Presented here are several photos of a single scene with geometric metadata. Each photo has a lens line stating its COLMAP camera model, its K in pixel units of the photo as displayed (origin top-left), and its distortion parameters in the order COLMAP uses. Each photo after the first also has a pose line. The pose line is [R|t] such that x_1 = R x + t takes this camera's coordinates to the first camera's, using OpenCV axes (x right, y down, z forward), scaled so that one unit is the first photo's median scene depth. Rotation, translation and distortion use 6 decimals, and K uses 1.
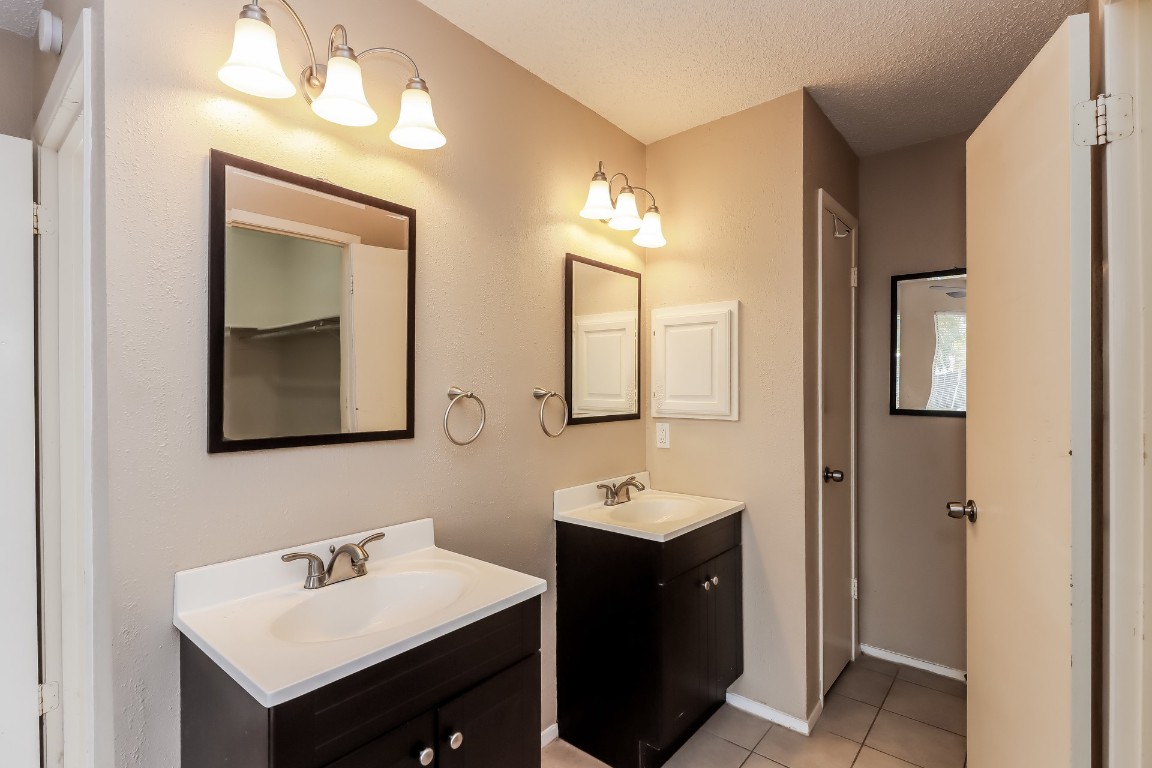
lens RADIAL K [[547.1, 0, 576.0], [0, 547.1, 382.3], [0, 0, 1]] dist [0.011359, -0.000018]
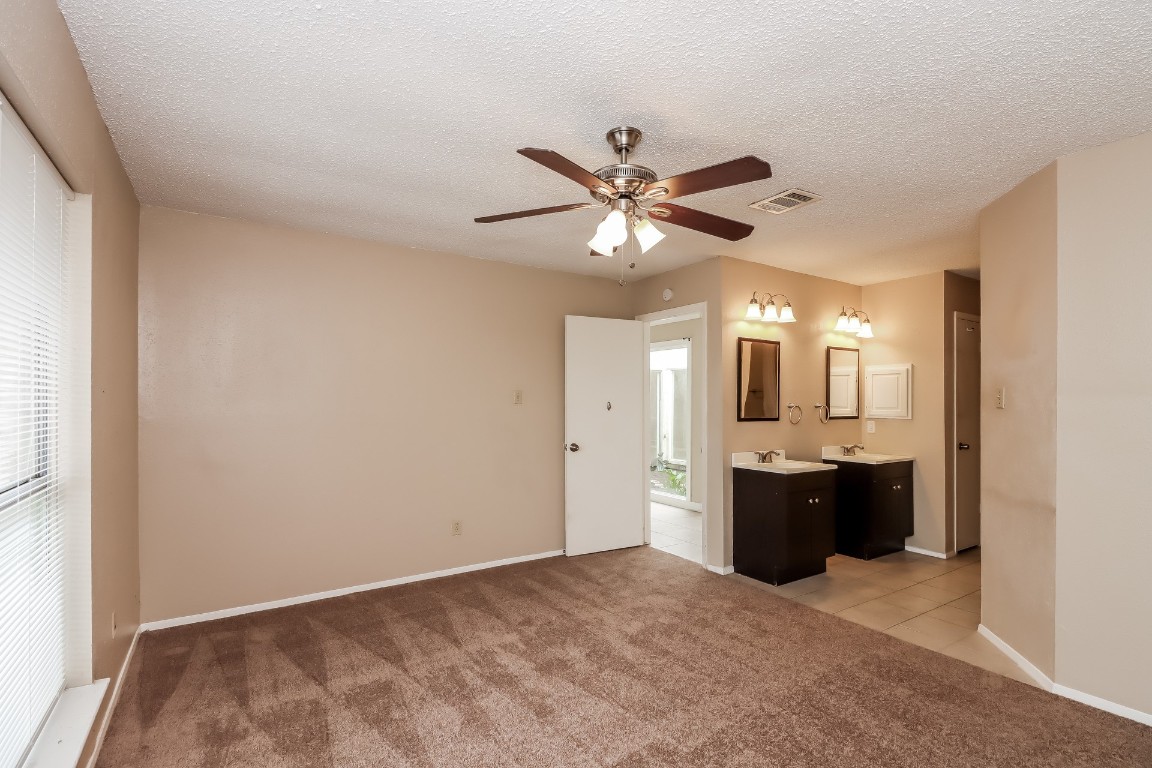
lens RADIAL K [[547.1, 0, 572.2], [0, 547.1, 387.8], [0, 0, 1]] dist [0.011359, -0.000018]
pose [[0.956103, 0.003480, -0.293010, -0.350684], [-0.006373, 0.999940, -0.008918, -0.027372], [0.292962, 0.010393, 0.956068, -1.474049]]
